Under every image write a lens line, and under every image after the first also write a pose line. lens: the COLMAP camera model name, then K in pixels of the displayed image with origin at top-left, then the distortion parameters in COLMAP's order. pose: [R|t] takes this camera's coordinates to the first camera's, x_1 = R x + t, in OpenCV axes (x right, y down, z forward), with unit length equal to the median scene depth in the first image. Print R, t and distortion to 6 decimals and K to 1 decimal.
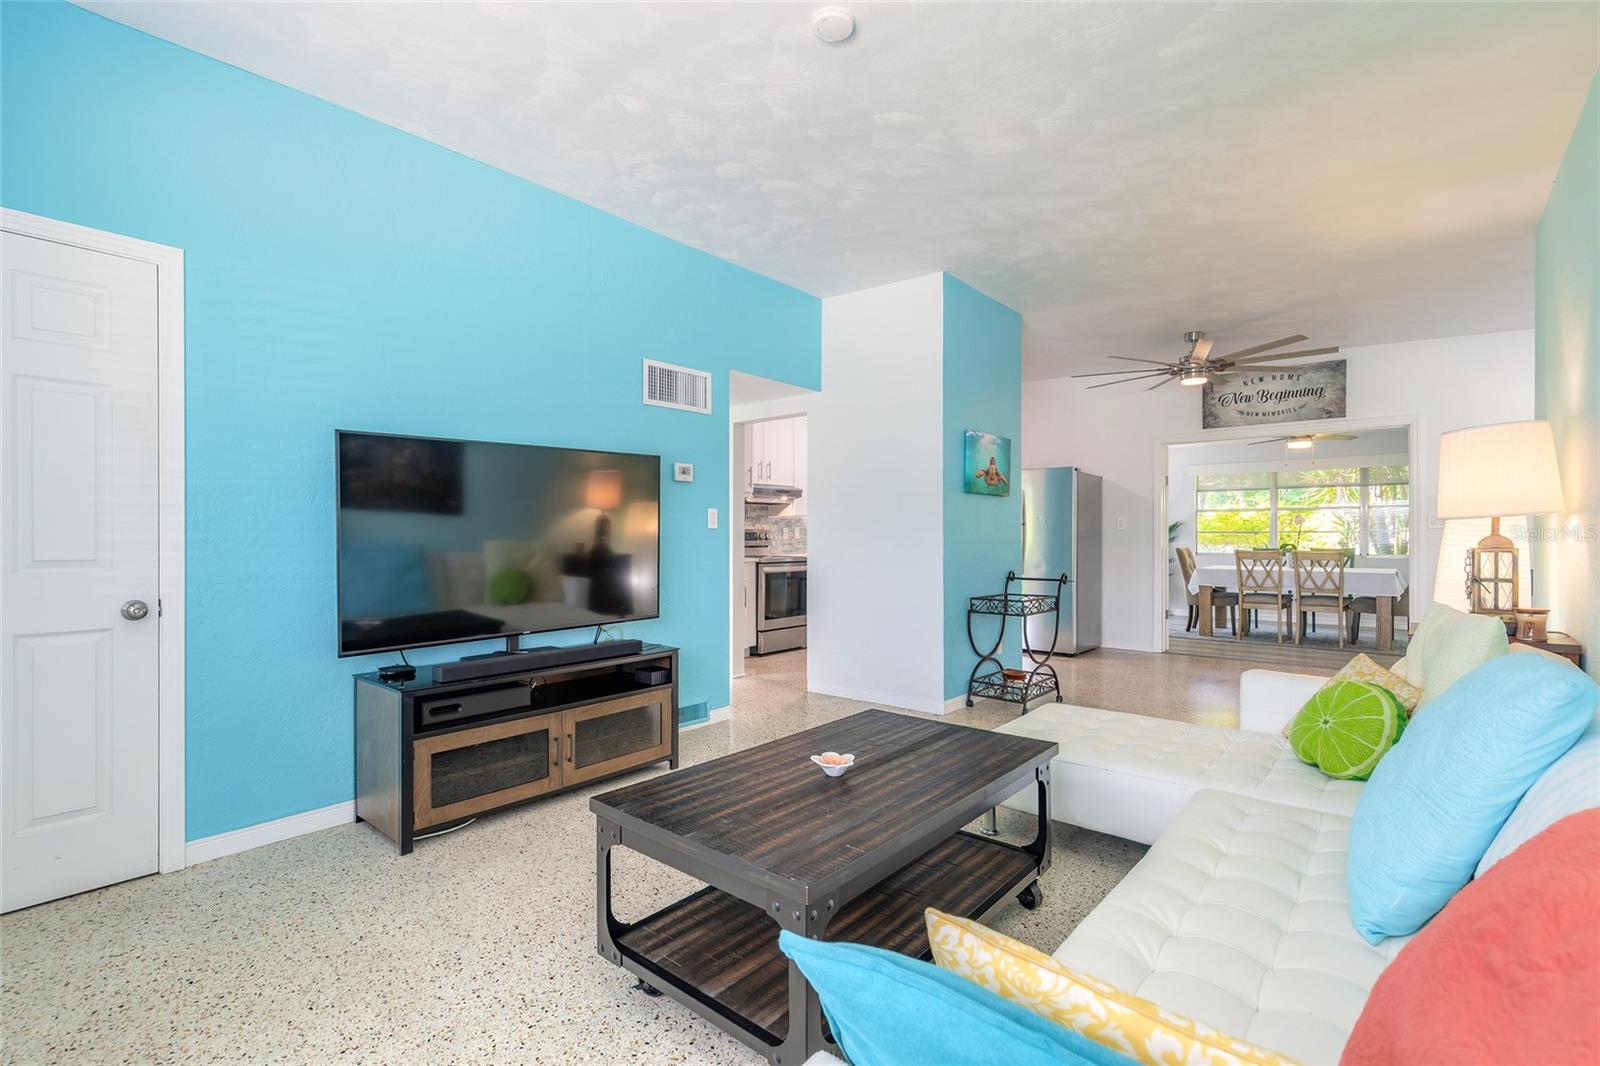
lens RADIAL K [[718.7, 0, 793.2], [0, 718.7, 539.5], [0, 0, 1]] dist [0.003503, 0.000217]
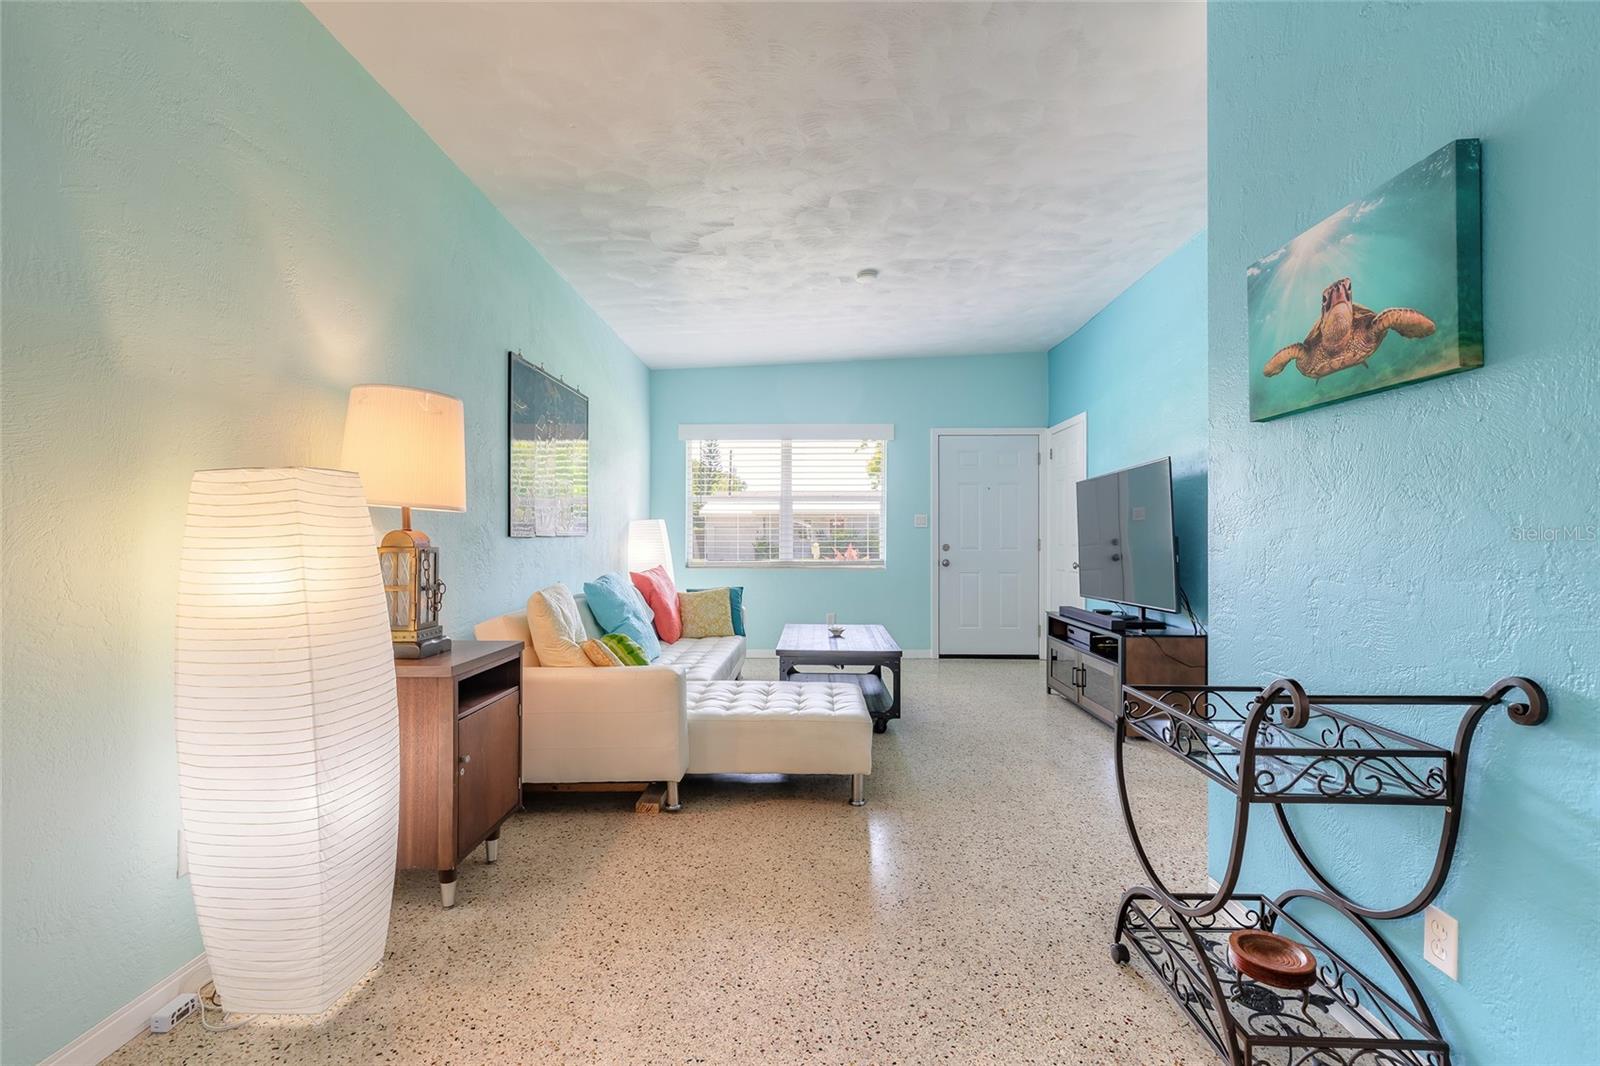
lens RADIAL K [[718.7, 0, 793.2], [0, 718.7, 539.5], [0, 0, 1]] dist [0.003503, 0.000217]
pose [[-0.777627, 0.000413, -0.628726, 0.516309], [-0.003159, 0.999985, 0.004564, -0.000281], [0.628718, 0.005535, -0.777613, 0.848574]]
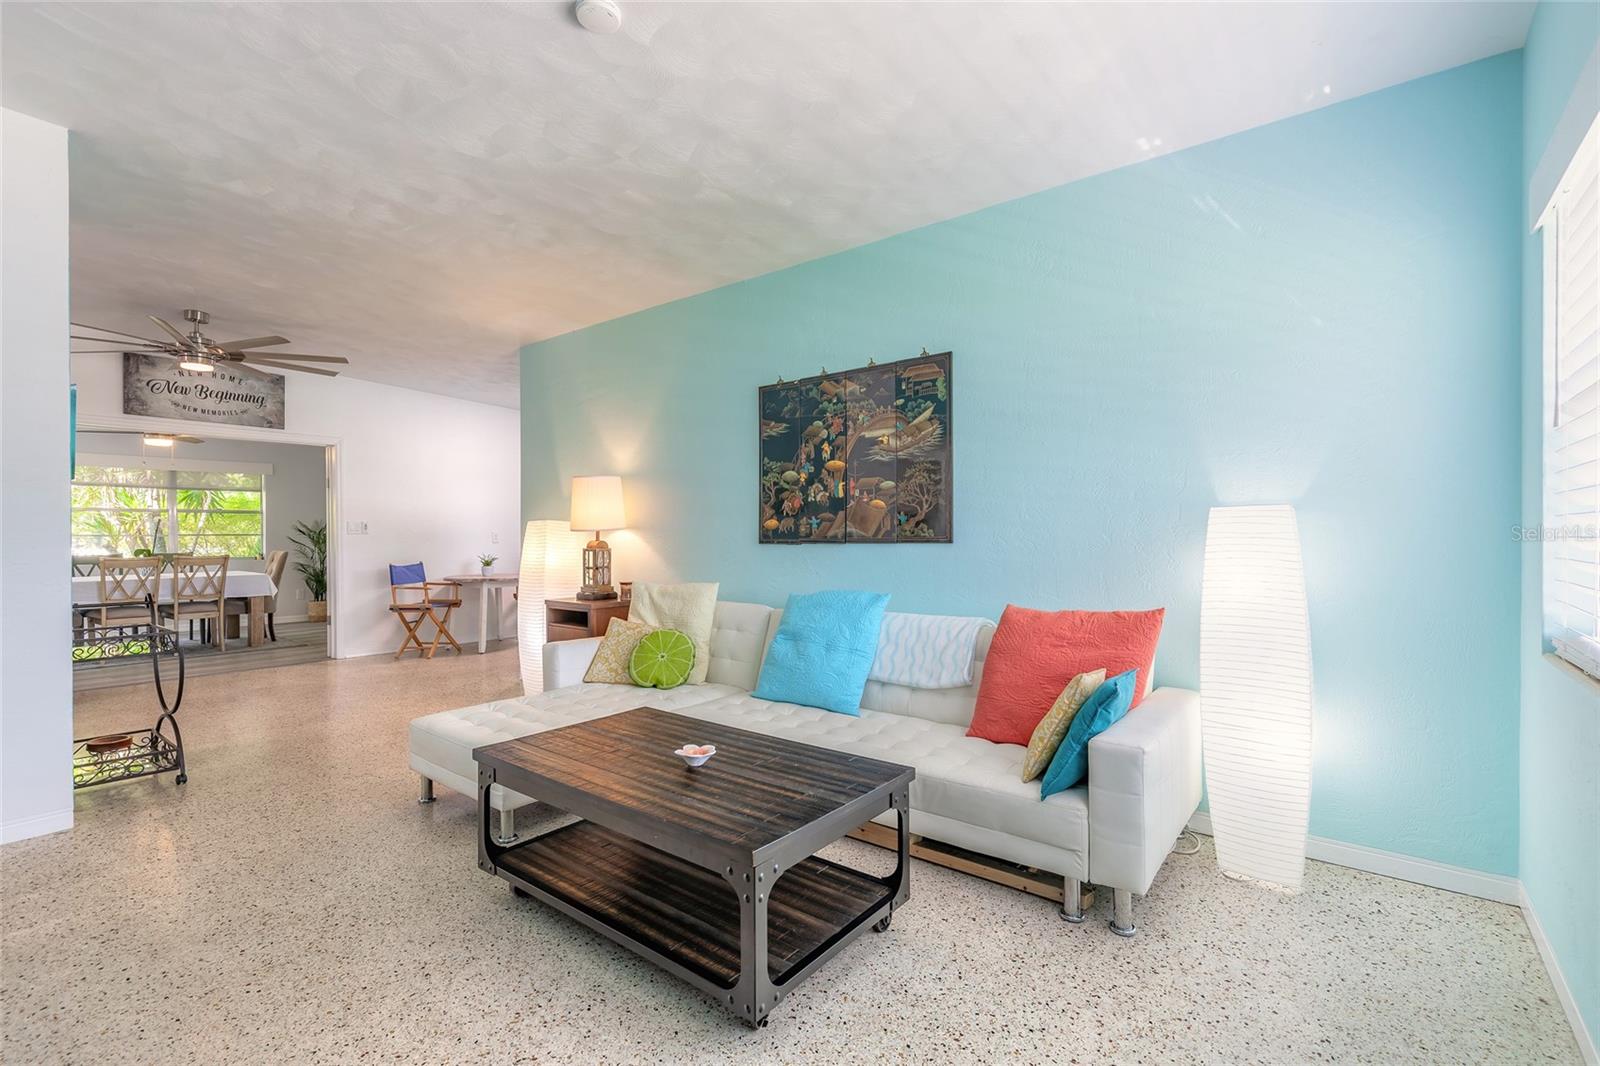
lens RADIAL K [[718.7, 0, 793.2], [0, 718.7, 539.5], [0, 0, 1]] dist [0.003503, 0.000217]
pose [[-0.036461, -0.005001, 0.999323, -0.318203], [0.006929, 0.999962, 0.005257, -0.006529], [-0.999311, 0.007116, -0.036425, 0.270579]]
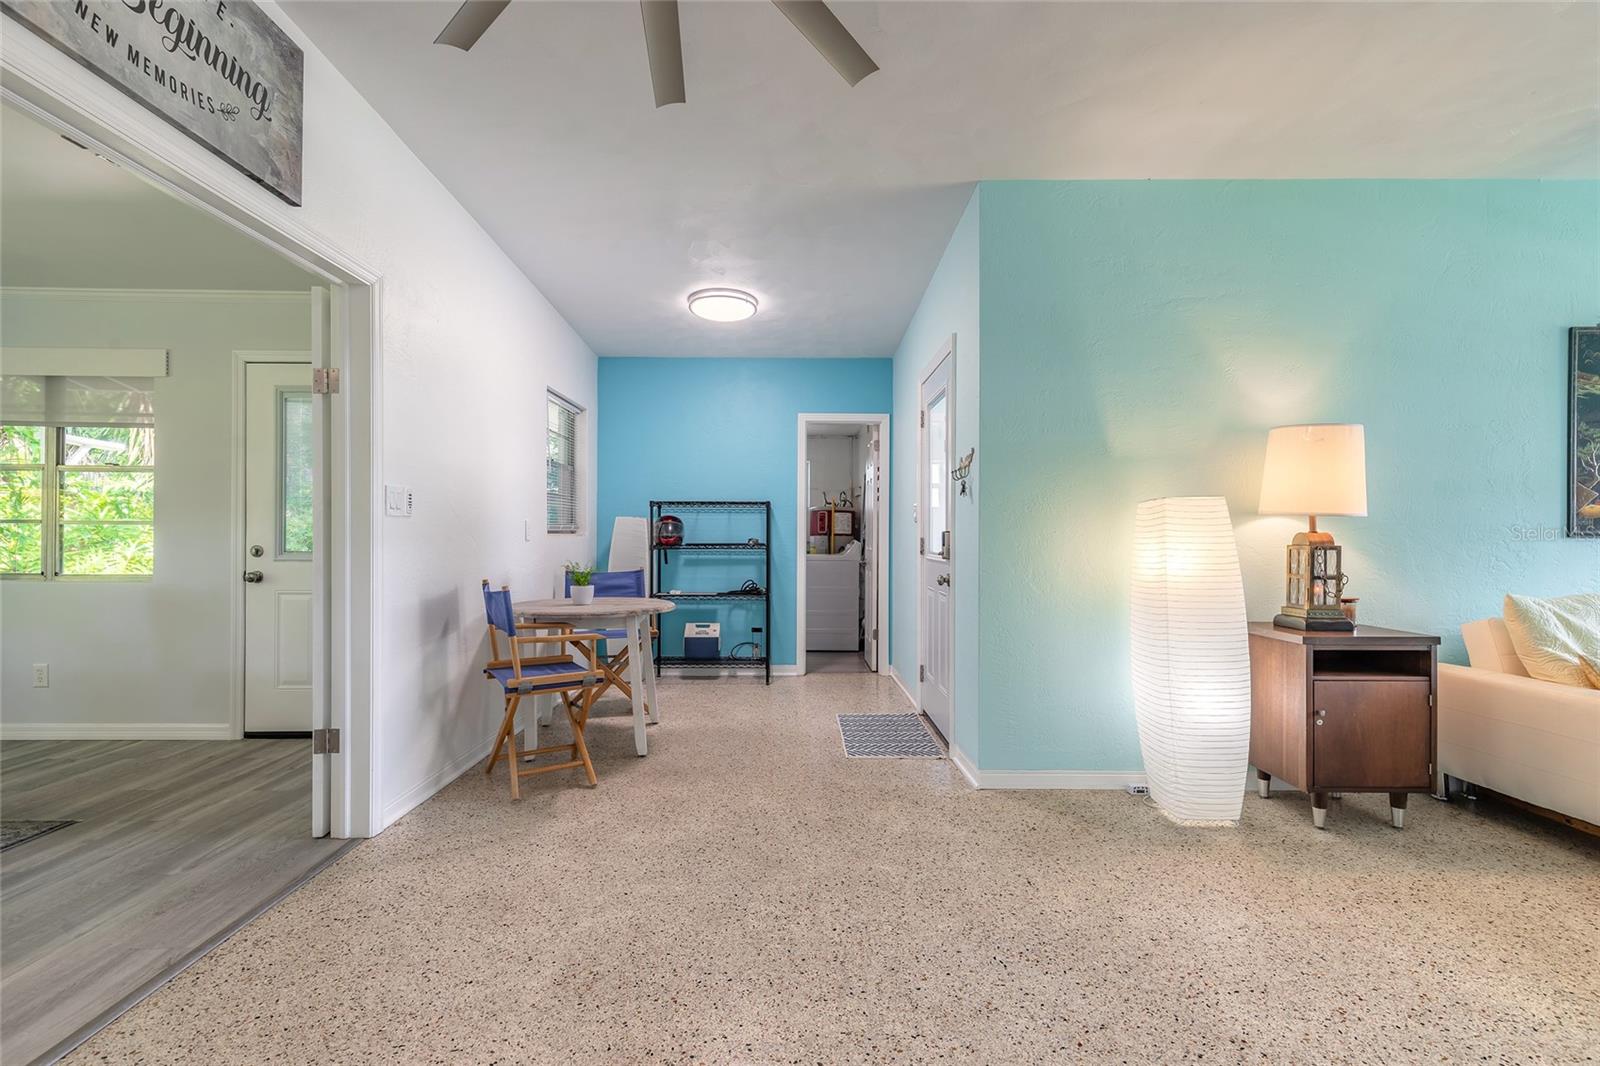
lens RADIAL K [[718.7, 0, 793.2], [0, 718.7, 539.5], [0, 0, 1]] dist [0.003503, 0.000217]
pose [[-0.646838, -0.003927, 0.762617, 0.307153], [0.001835, 0.999976, 0.006706, -0.001767], [-0.762625, 0.005737, -0.646815, 1.001808]]
